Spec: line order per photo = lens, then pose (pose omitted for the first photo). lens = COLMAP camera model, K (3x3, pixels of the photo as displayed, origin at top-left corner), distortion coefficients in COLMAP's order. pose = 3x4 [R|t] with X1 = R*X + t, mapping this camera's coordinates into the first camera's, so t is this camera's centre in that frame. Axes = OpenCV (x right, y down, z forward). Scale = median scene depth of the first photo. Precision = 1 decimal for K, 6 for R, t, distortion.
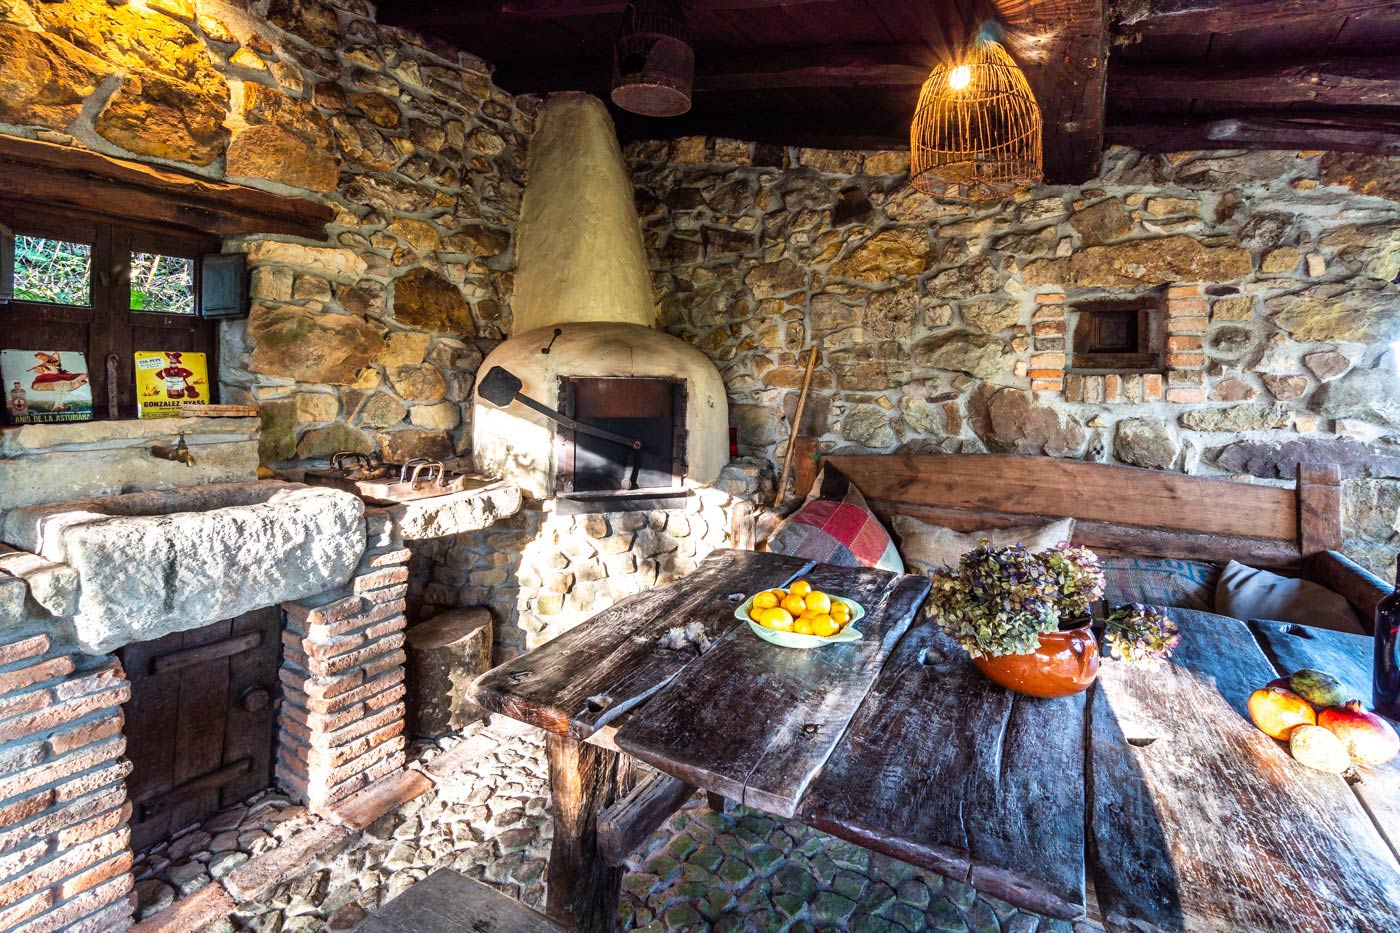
lens RADIAL K [[649.0, 0, 754.0], [0, 649.0, 395.9], [0, 0, 1]] dist [-0.002896, 0.000384]
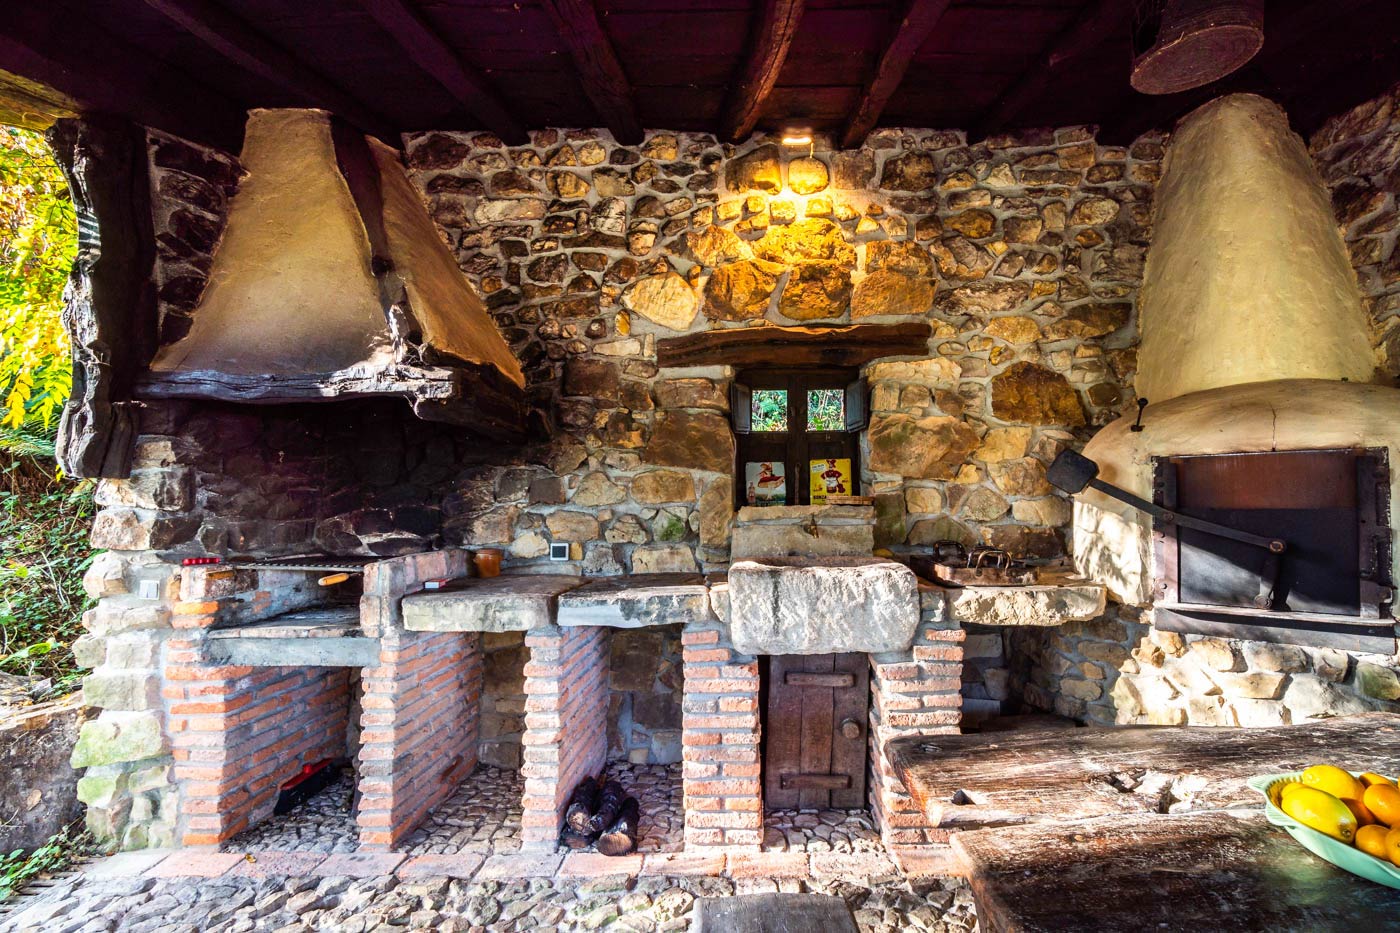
lens RADIAL K [[654.8, 0, 714.6], [0, 654.8, 491.6], [0, 0, 1]] dist [-0.003453, 0.001070]
pose [[0.447751, -0.036501, -0.893413, 0.184981], [-0.004563, 0.999060, -0.043104, 0.051631], [0.894147, 0.023377, 0.447164, 0.146398]]
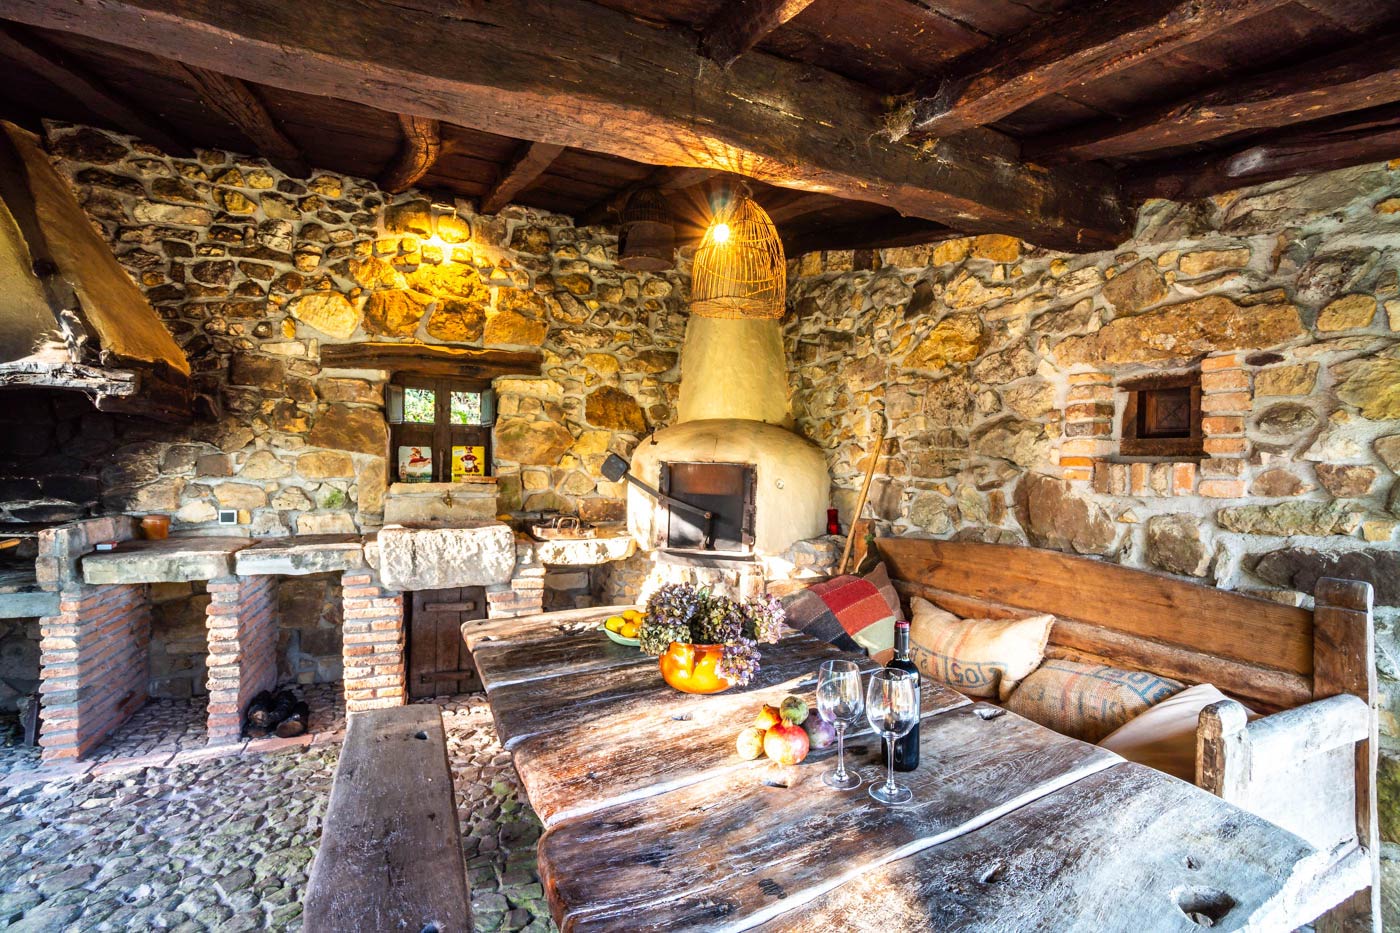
lens RADIAL K [[674.7, 0, 717.9], [0, 674.7, 505.3], [0, 0, 1]] dist [-0.067199, 0.027482]
pose [[0.798593, 0.043285, -0.600313, 0.653073], [-0.027522, 0.998994, 0.035419, 0.008512], [0.601242, -0.011764, 0.798980, -0.051426]]
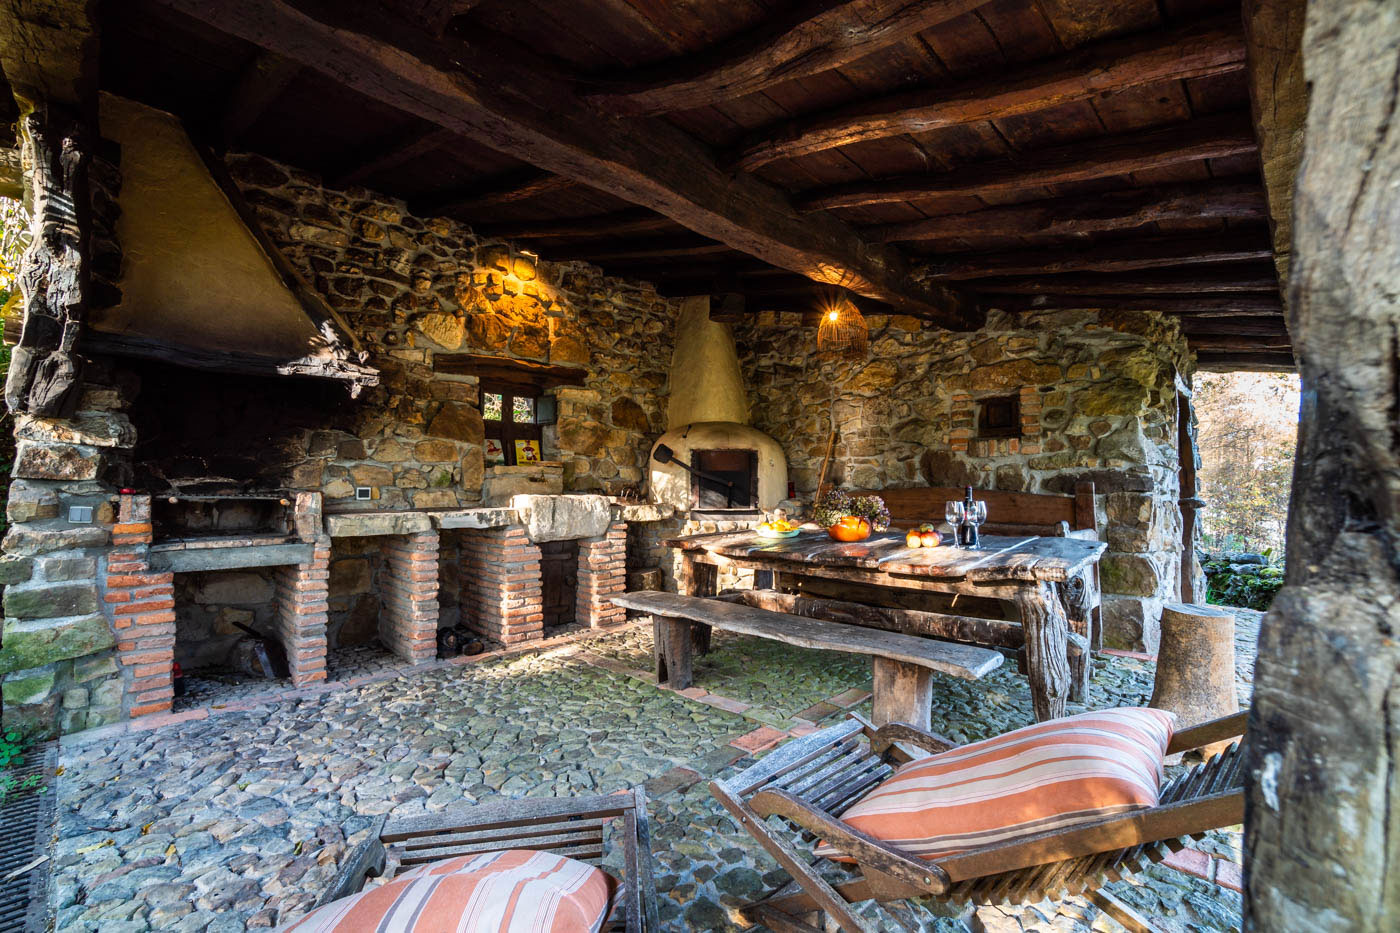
lens RADIAL K [[663.1, 0, 746.5], [0, 663.1, 517.4], [0, 0, 1]] dist [-0.003535, -0.000084]
pose [[0.972974, -0.004807, -0.230864, 0.328473], [0.008693, 0.999837, 0.015820, 0.147810], [0.230750, -0.017400, 0.972857, -0.929419]]
